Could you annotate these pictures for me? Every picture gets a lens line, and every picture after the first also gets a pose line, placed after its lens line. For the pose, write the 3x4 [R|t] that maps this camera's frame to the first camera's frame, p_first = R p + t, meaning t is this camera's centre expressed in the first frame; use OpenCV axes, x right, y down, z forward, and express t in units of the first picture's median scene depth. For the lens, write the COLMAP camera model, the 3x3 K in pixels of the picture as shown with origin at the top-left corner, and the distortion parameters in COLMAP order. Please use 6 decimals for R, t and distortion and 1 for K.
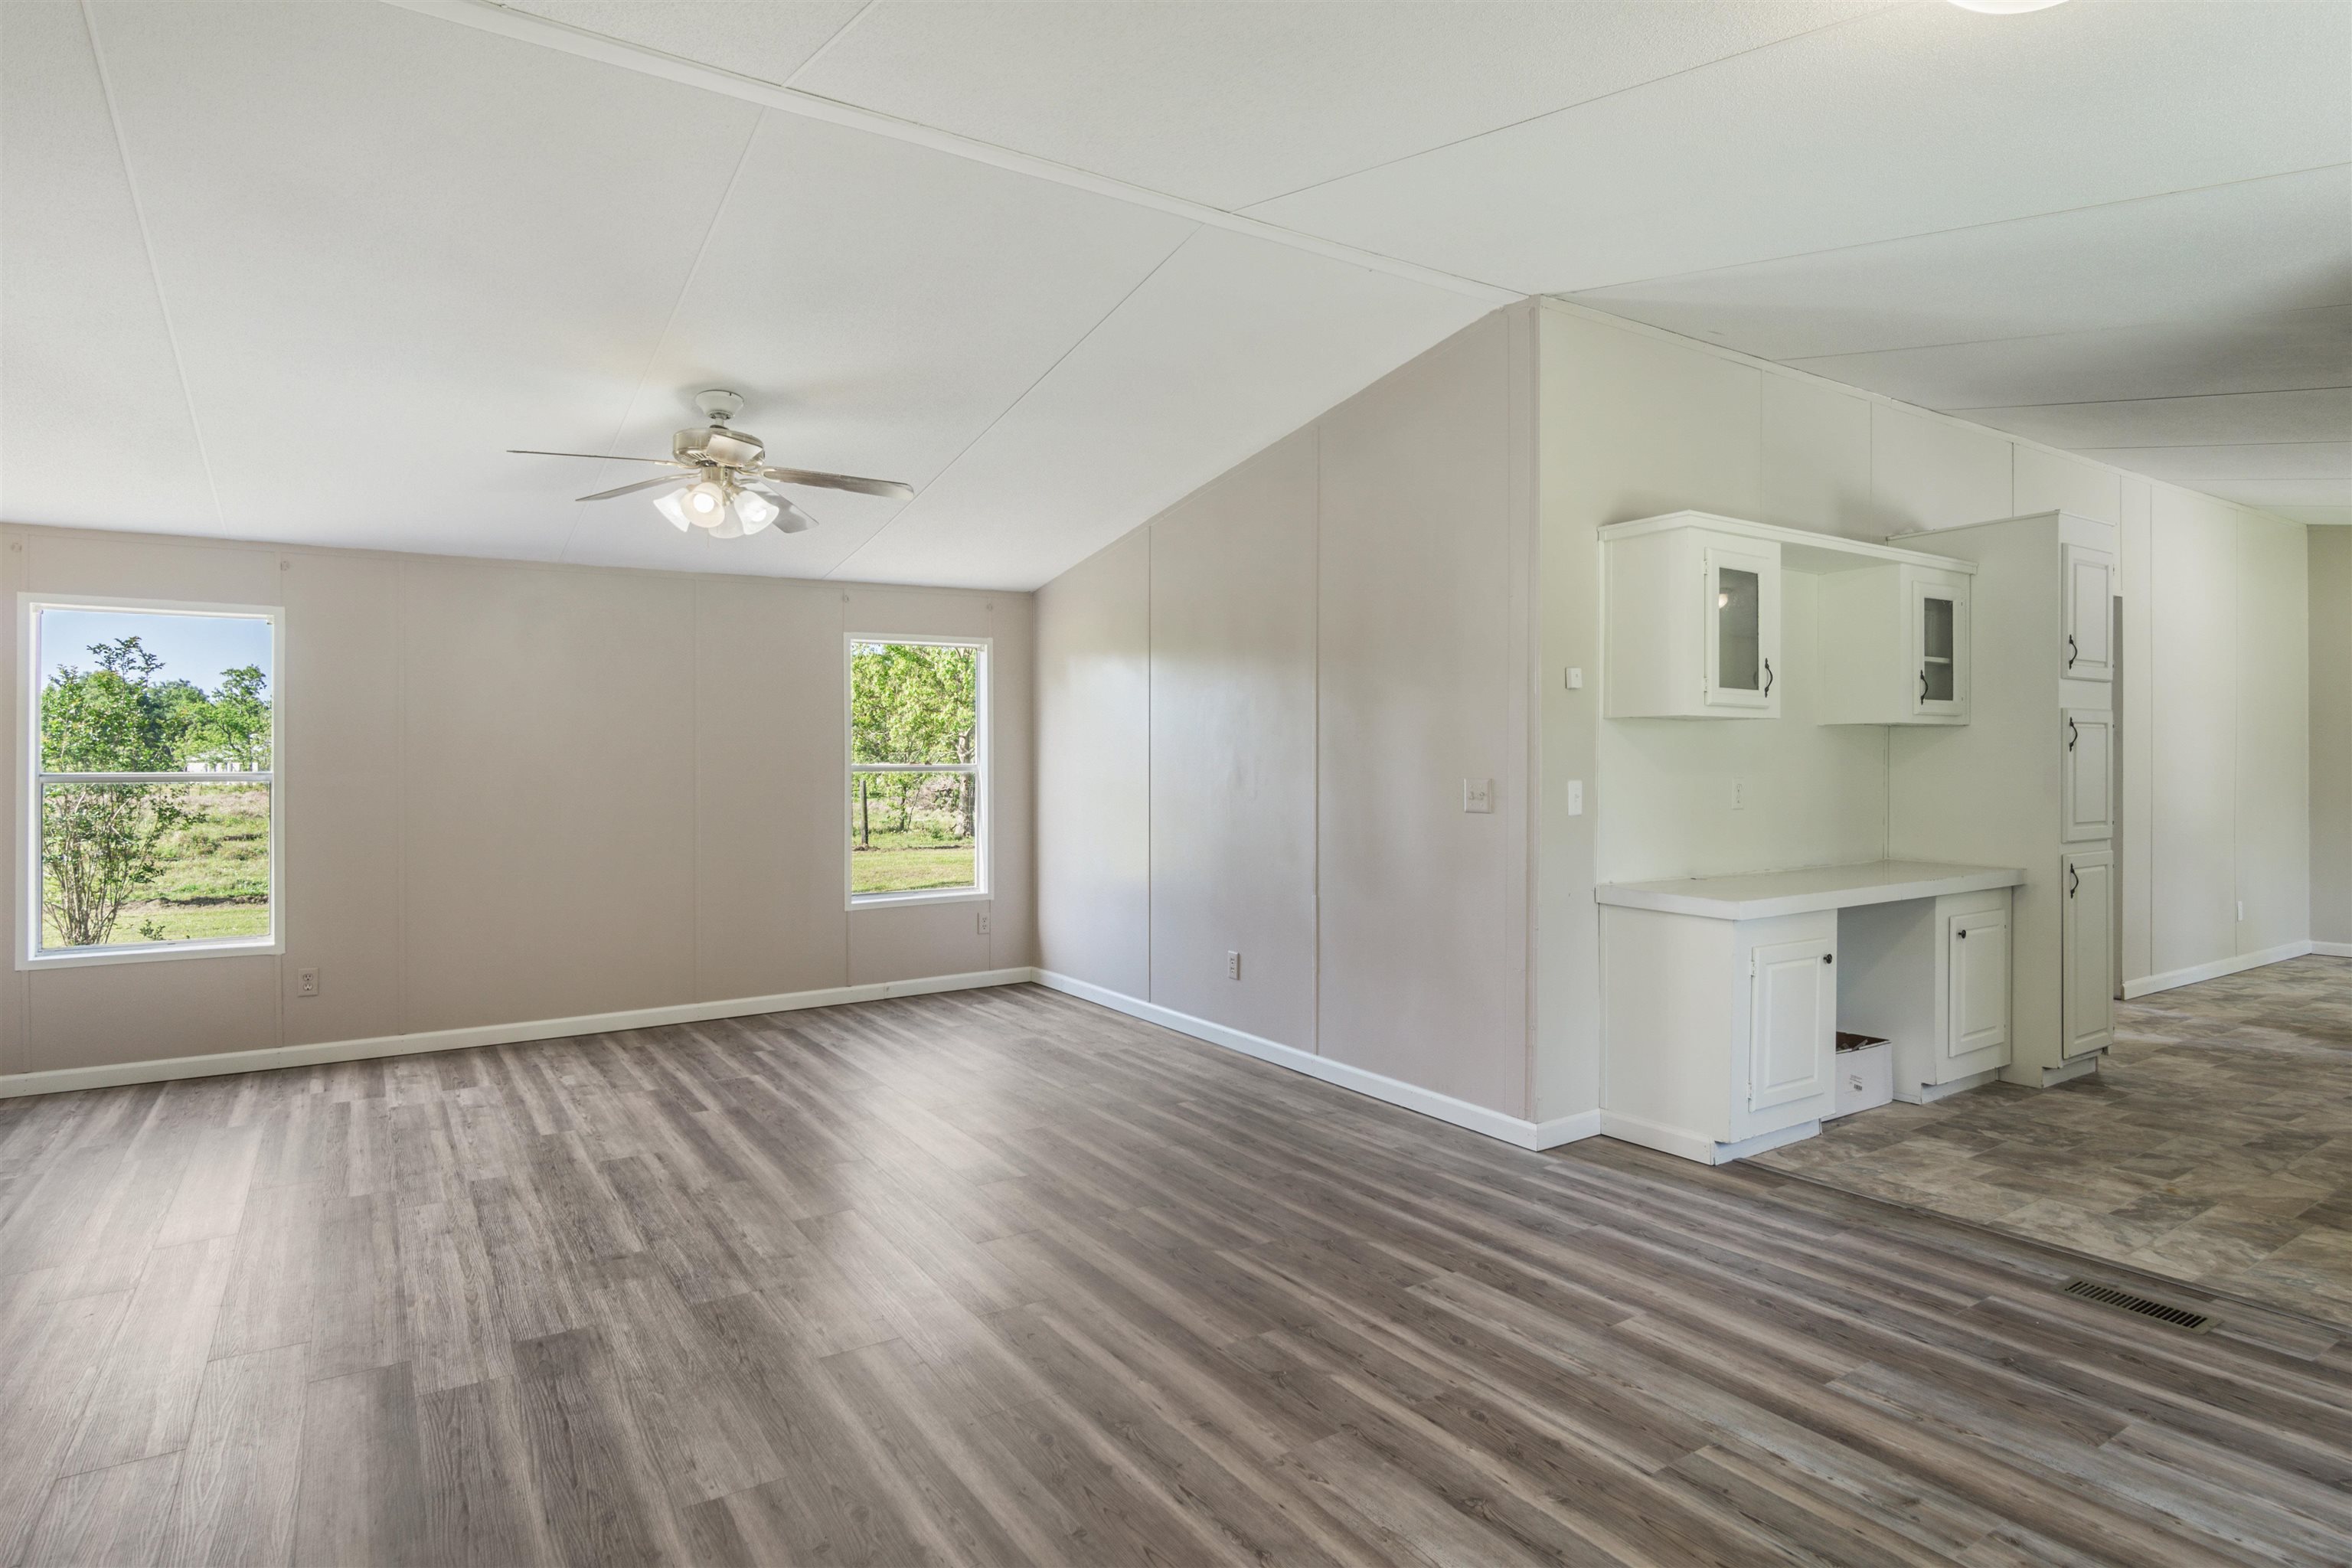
lens RADIAL K [[1257.3, 0, 1146.6], [0, 1257.3, 766.9], [0, 0, 1]] dist [-0.009963, 0.000973]
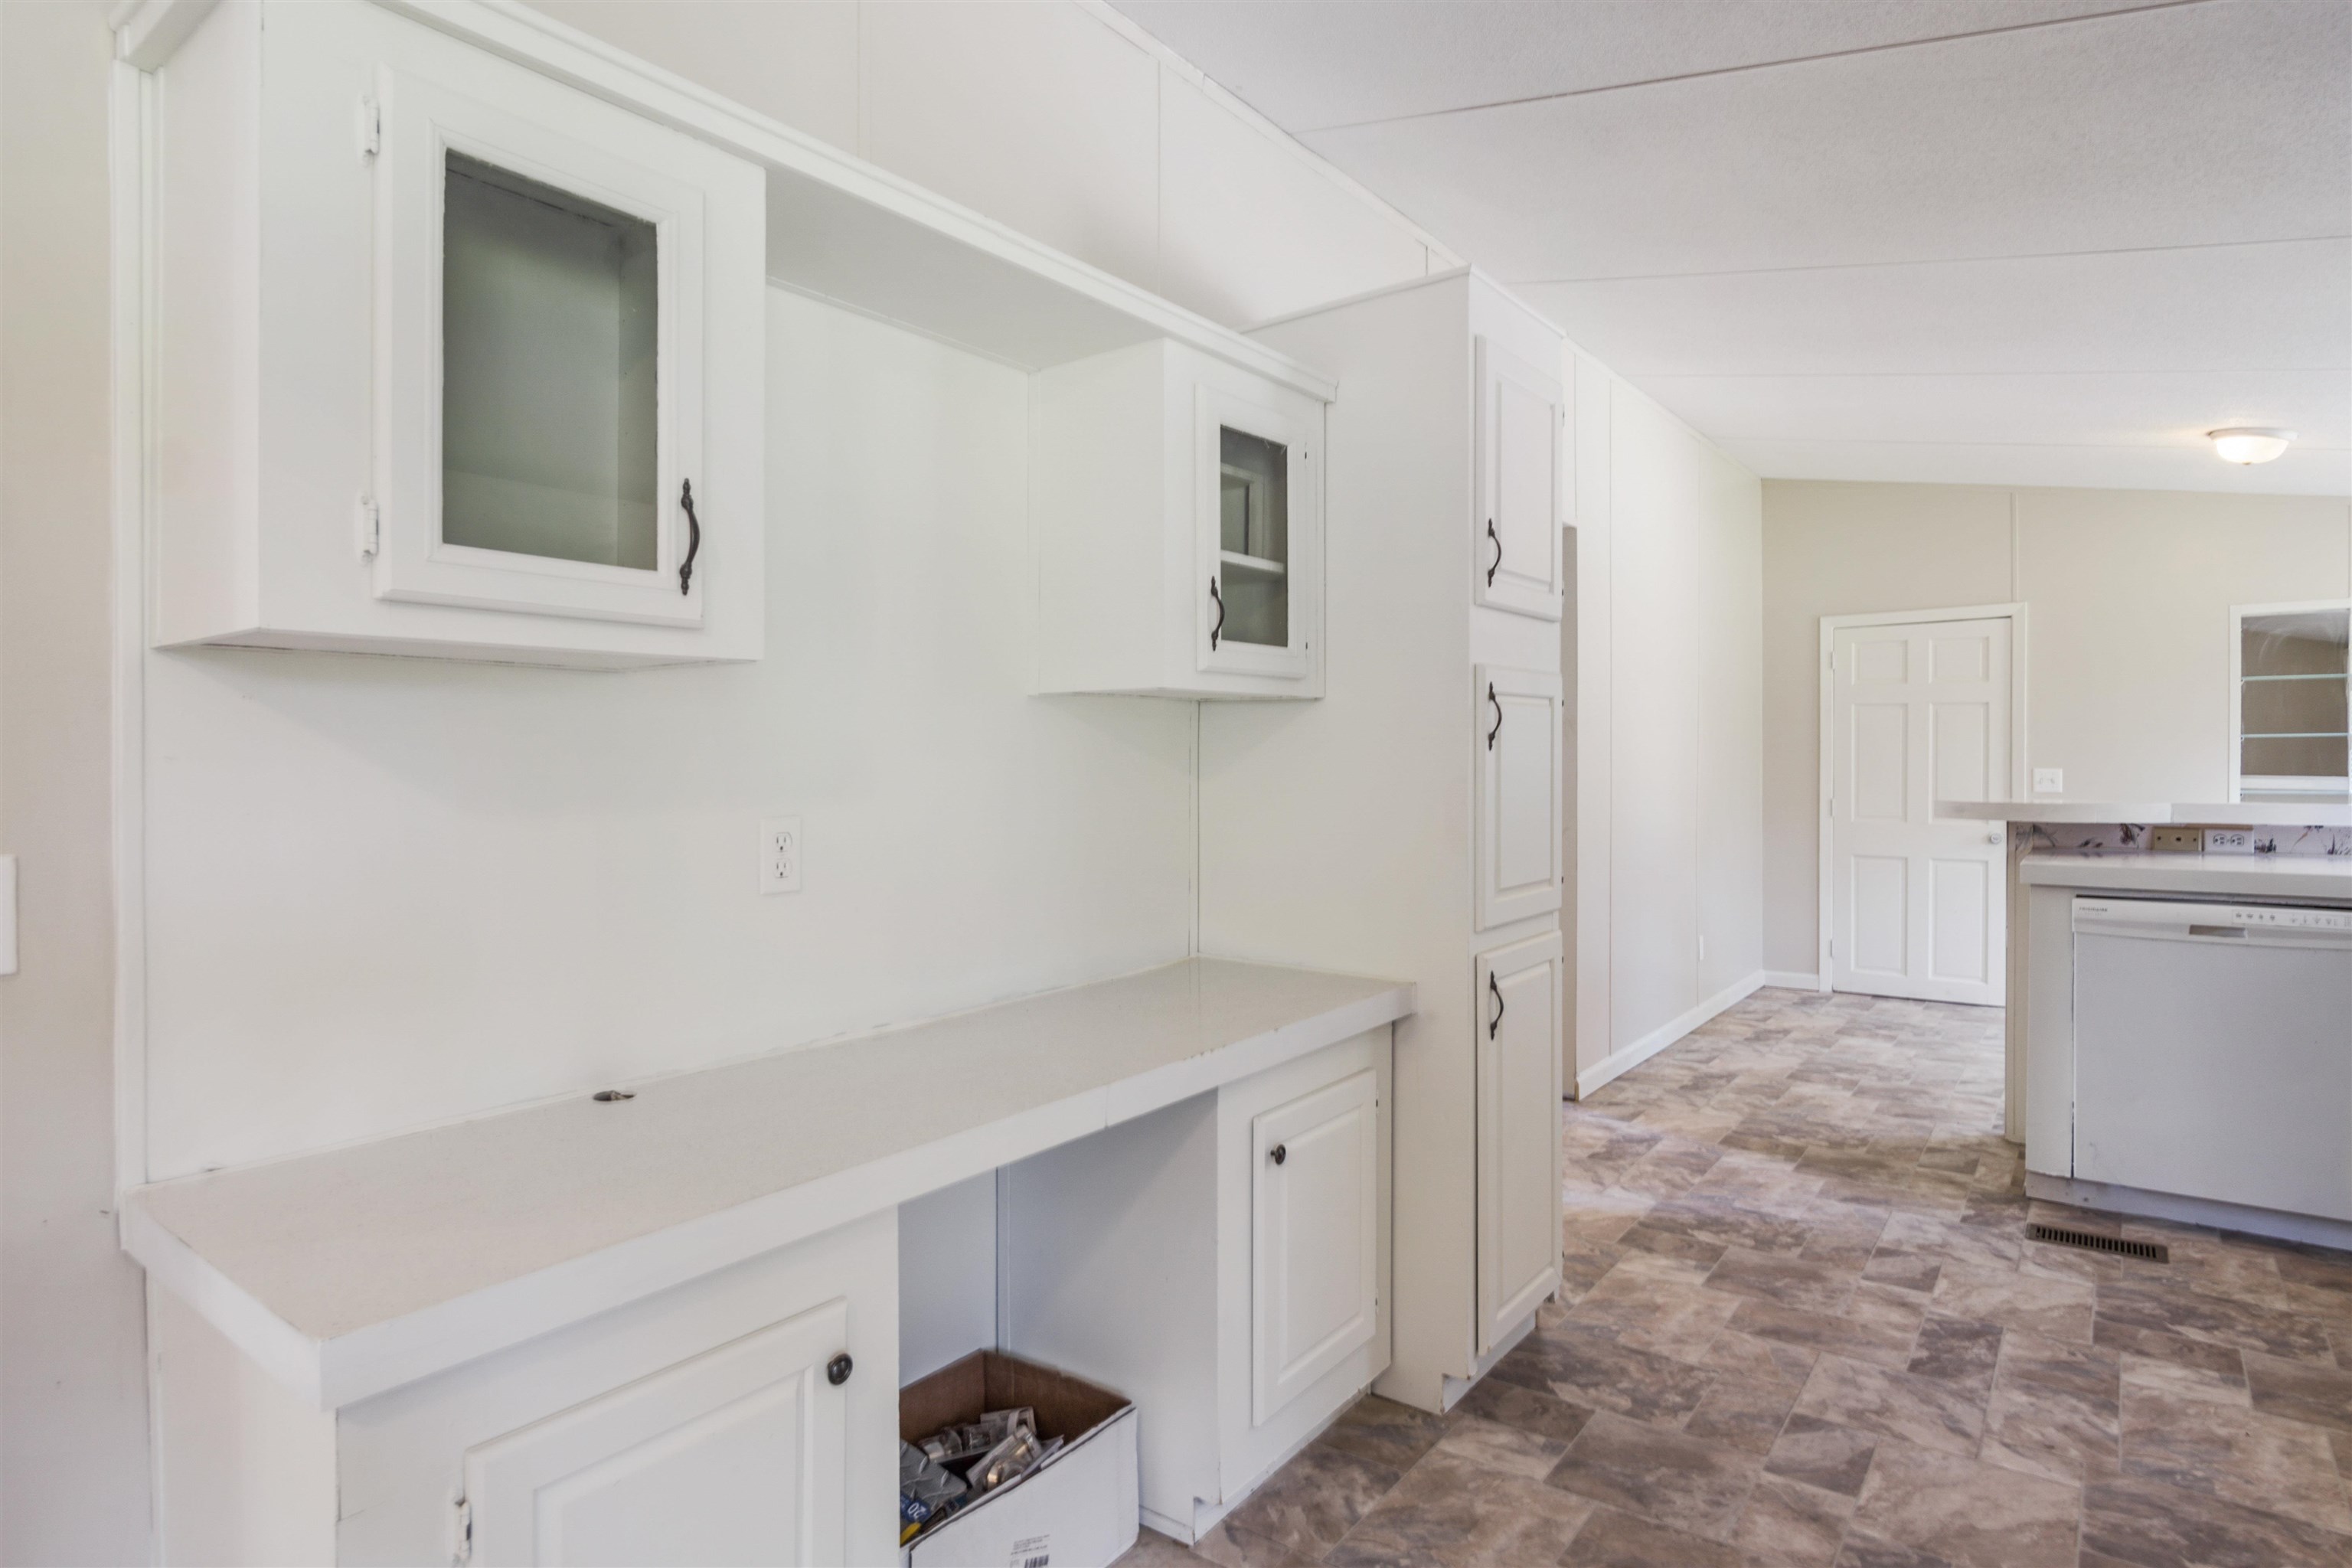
lens RADIAL K [[1274.7, 0, 1170.9], [0, 1274.7, 782.3], [0, 0, 1]] dist [-0.008210, 0.001655]
pose [[0.941577, -0.010718, 0.336627, 0.437717], [0.006059, 0.999871, 0.014887, -0.007814], [-0.336743, -0.011978, 0.941520, 0.550254]]
